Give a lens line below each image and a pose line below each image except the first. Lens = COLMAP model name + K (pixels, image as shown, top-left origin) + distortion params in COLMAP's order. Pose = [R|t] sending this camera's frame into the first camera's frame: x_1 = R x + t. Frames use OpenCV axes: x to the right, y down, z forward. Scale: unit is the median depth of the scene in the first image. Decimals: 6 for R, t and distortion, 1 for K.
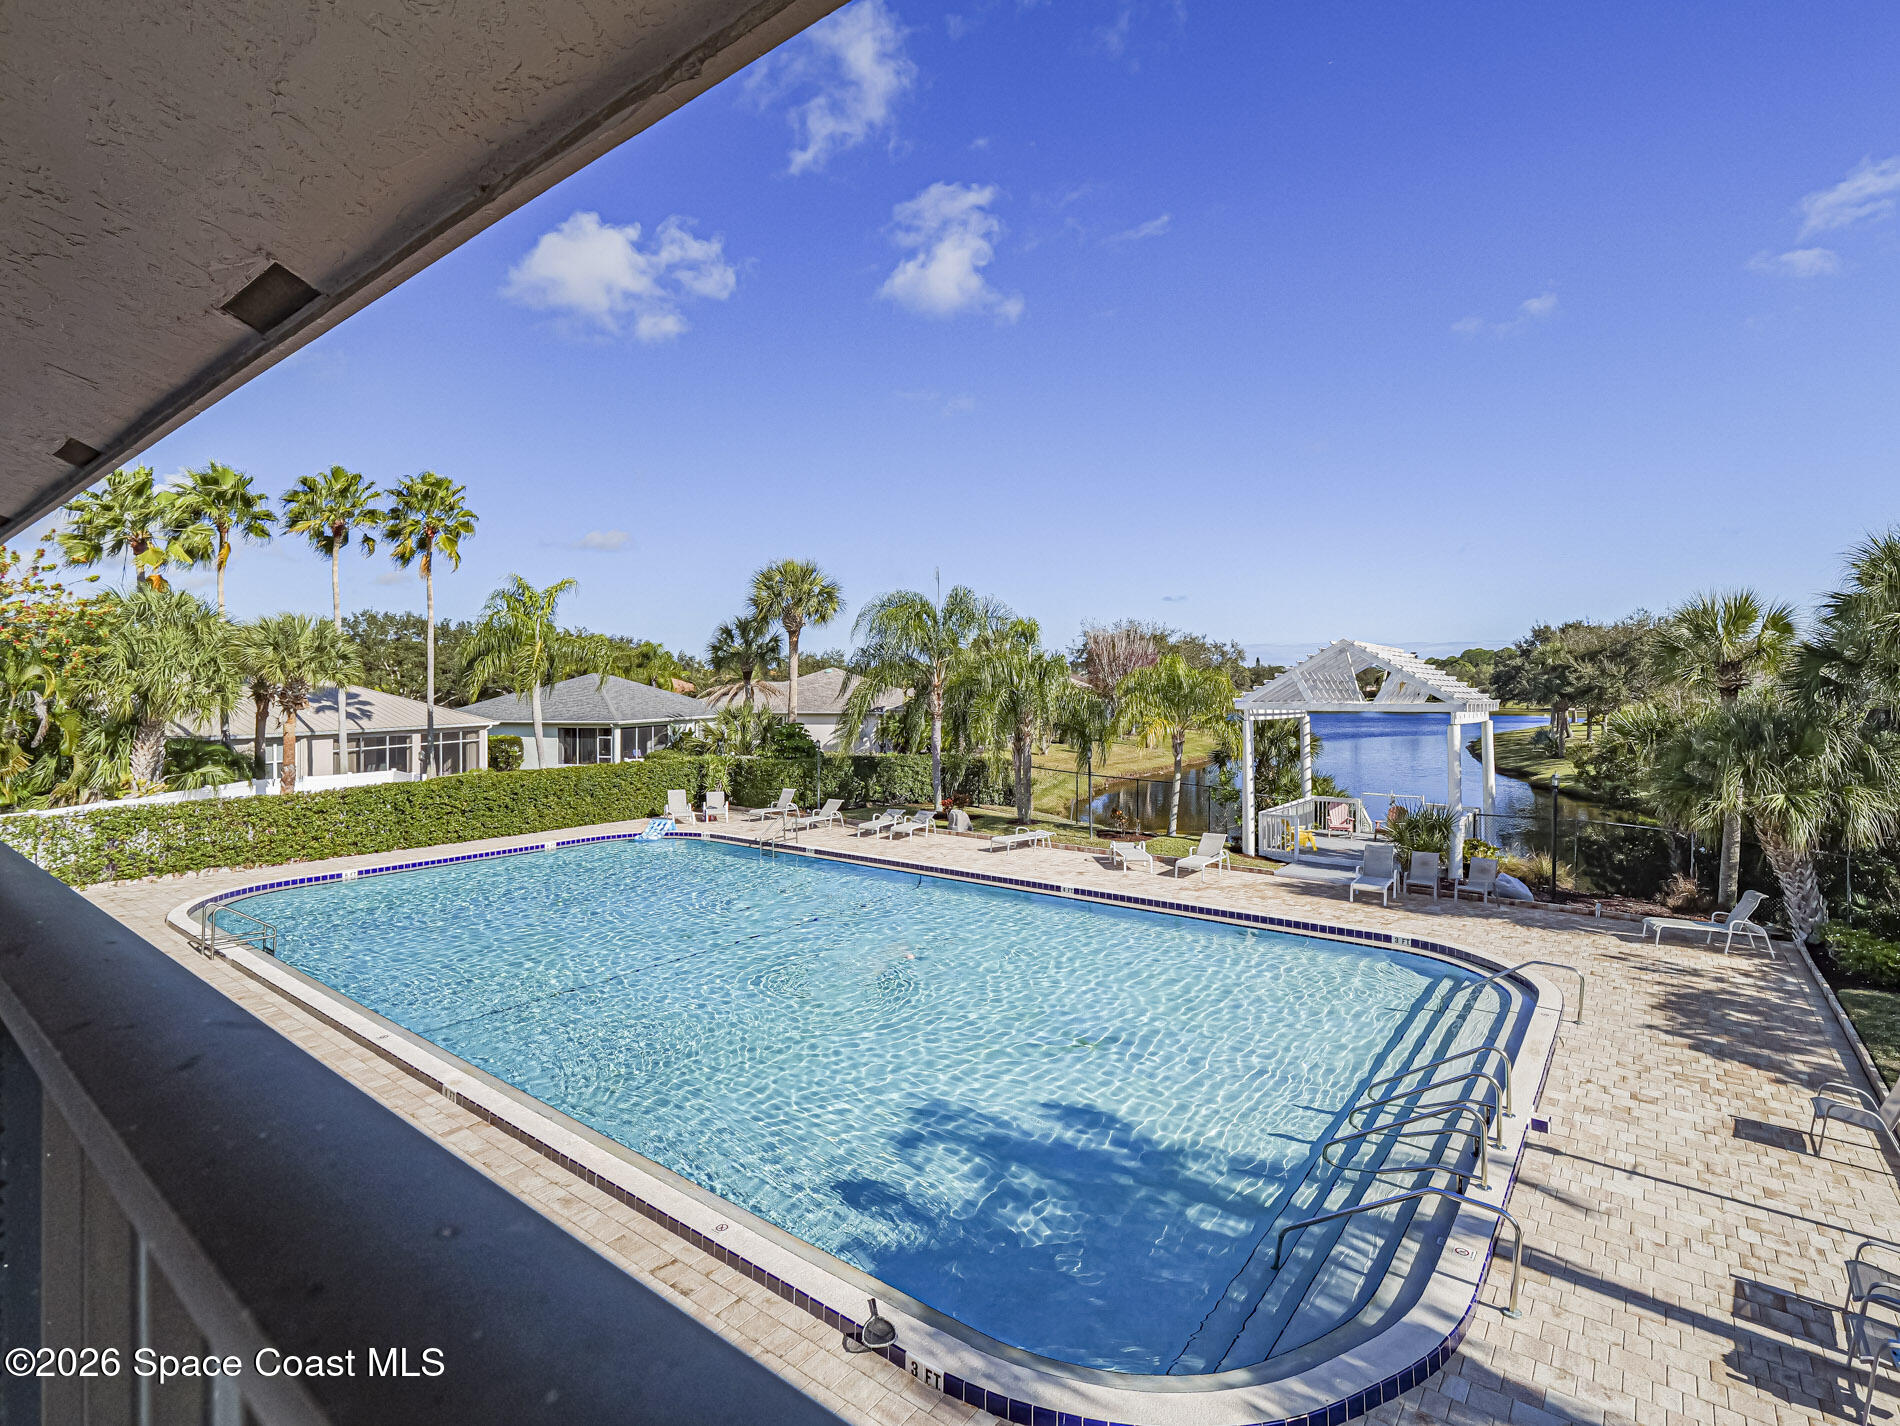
lens RADIAL K [[930.3, 0, 957.7], [0, 930.3, 673.7], [0, 0, 1]] dist [-0.008350, -0.000197]
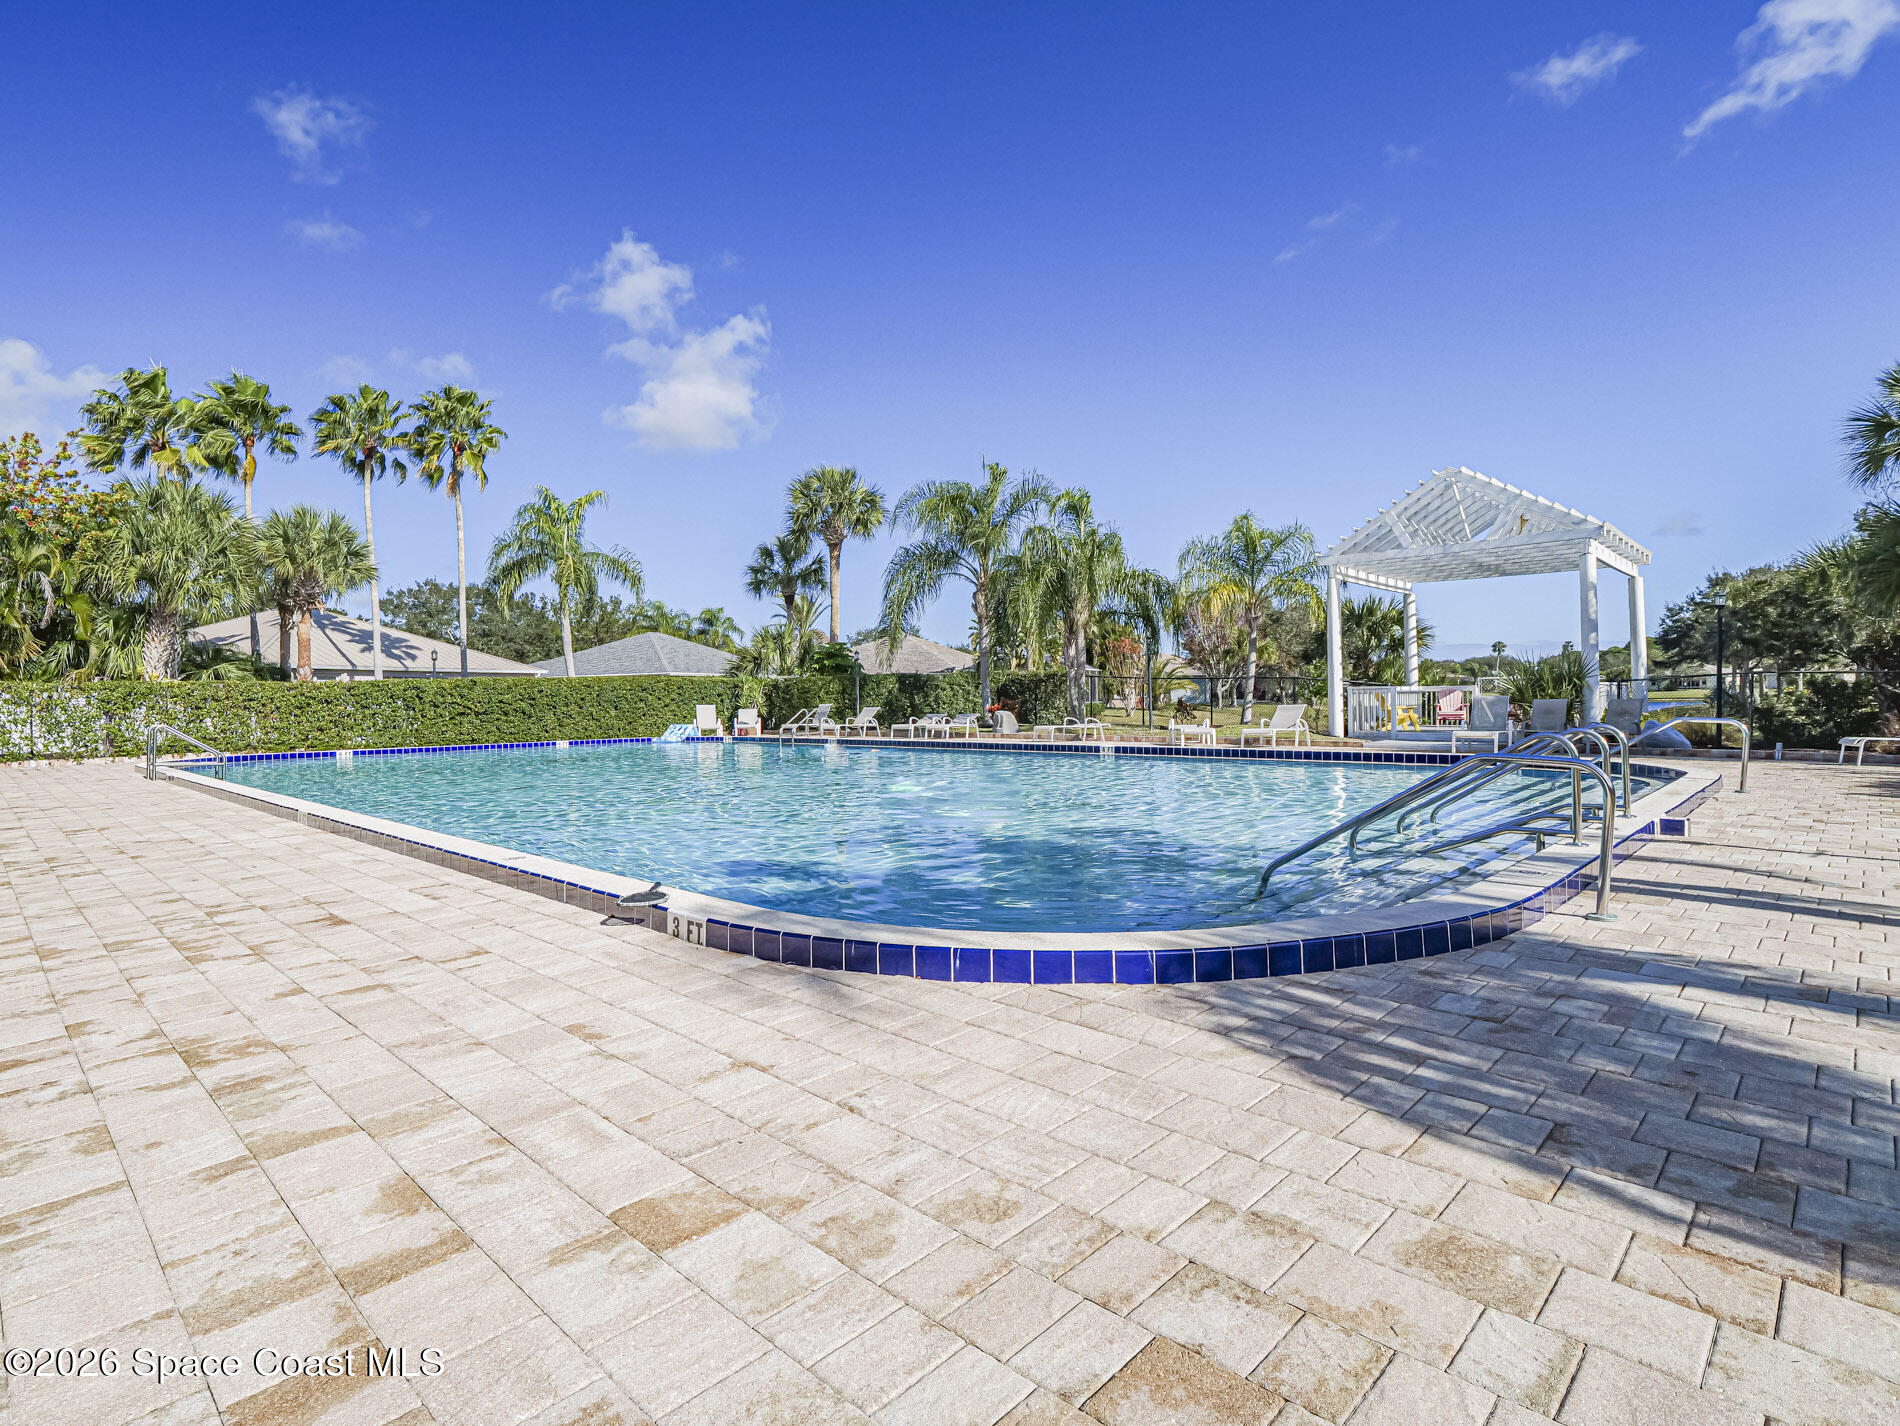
lens RADIAL K [[976.4, 0, 950.0], [0, 976.4, 713.0], [0, 0, 1]] dist [-0.003986, -0.000551]
pose [[0.993895, -0.010721, -0.109806, 0.043308], [0.013623, 0.999577, 0.025713, 0.103066], [0.109484, -0.027052, 0.993620, 0.053207]]
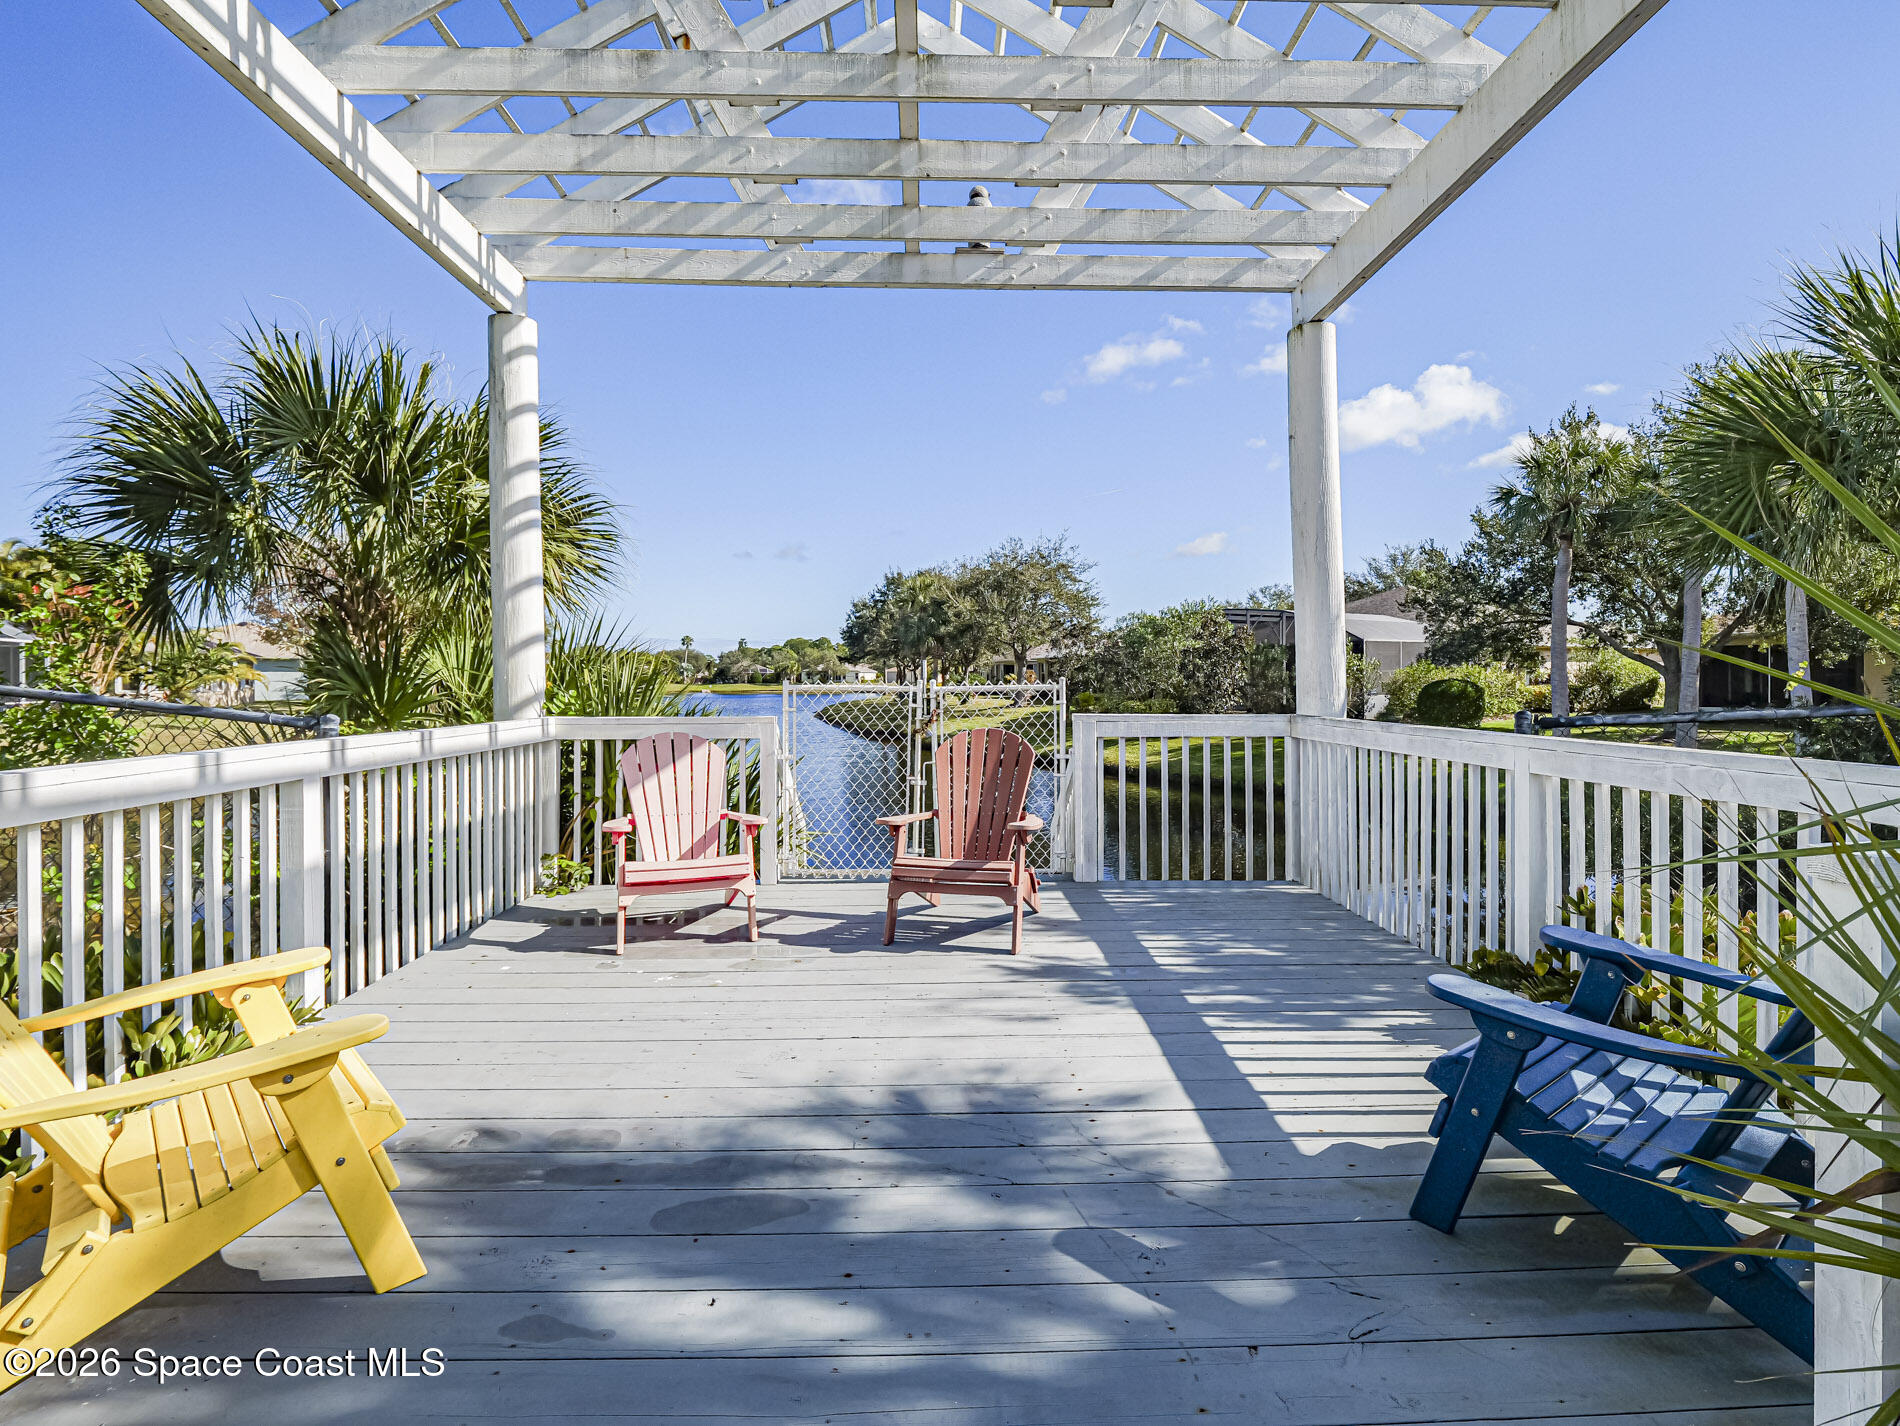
lens RADIAL K [[930.3, 0, 957.7], [0, 930.3, 673.7], [0, 0, 1]] dist [-0.008350, -0.000197]
pose [[0.771257, 0.003778, 0.636512, 0.264480], [-0.005420, 0.999985, 0.000632, 0.098735], [-0.636500, -0.003937, 0.771266, 0.648740]]
